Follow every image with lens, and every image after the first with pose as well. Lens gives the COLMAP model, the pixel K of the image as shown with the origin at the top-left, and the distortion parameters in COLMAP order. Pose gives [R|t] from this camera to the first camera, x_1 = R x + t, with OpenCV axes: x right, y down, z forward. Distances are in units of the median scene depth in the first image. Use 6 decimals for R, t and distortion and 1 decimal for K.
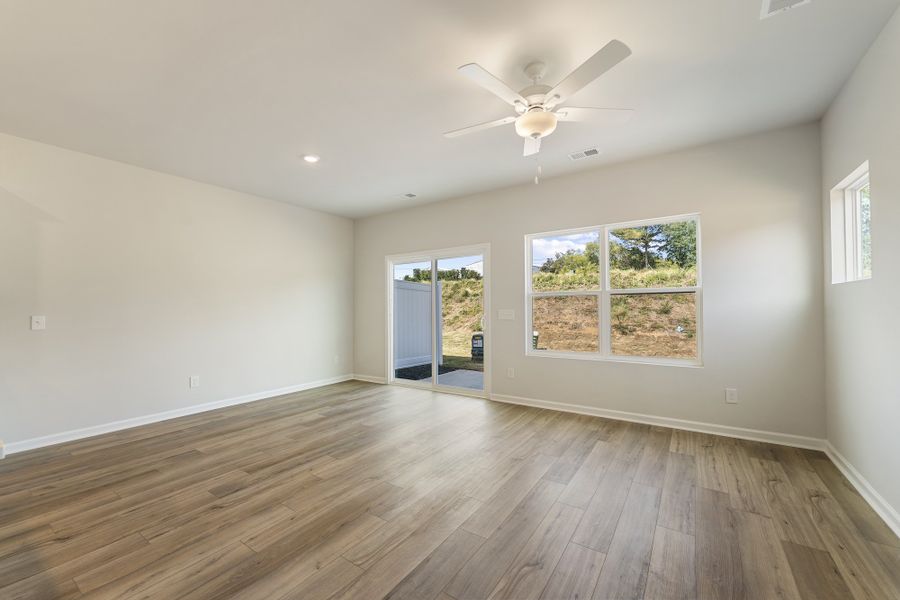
lens RADIAL K [[359.4, 0, 448.2], [0, 359.4, 304.4], [0, 0, 1]] dist [0.003407, -0.000063]
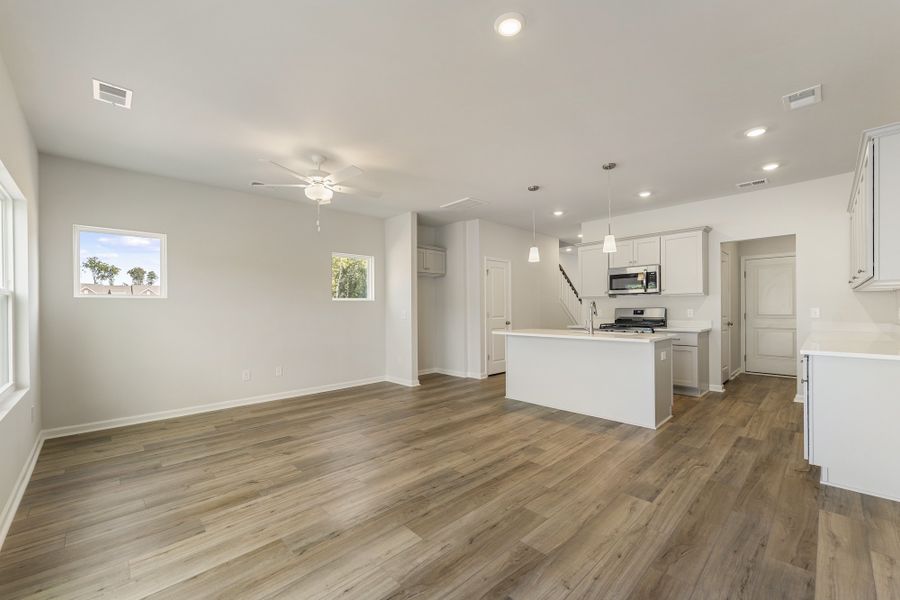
lens RADIAL K [[359.4, 0, 452.3], [0, 359.4, 311.2], [0, 0, 1]] dist [0.003407, -0.000063]
pose [[-0.979645, 0.019910, 0.199746, -0.472756], [0.018888, 0.999797, -0.007025, 0.023985], [-0.199846, -0.003109, -0.979822, 1.802704]]
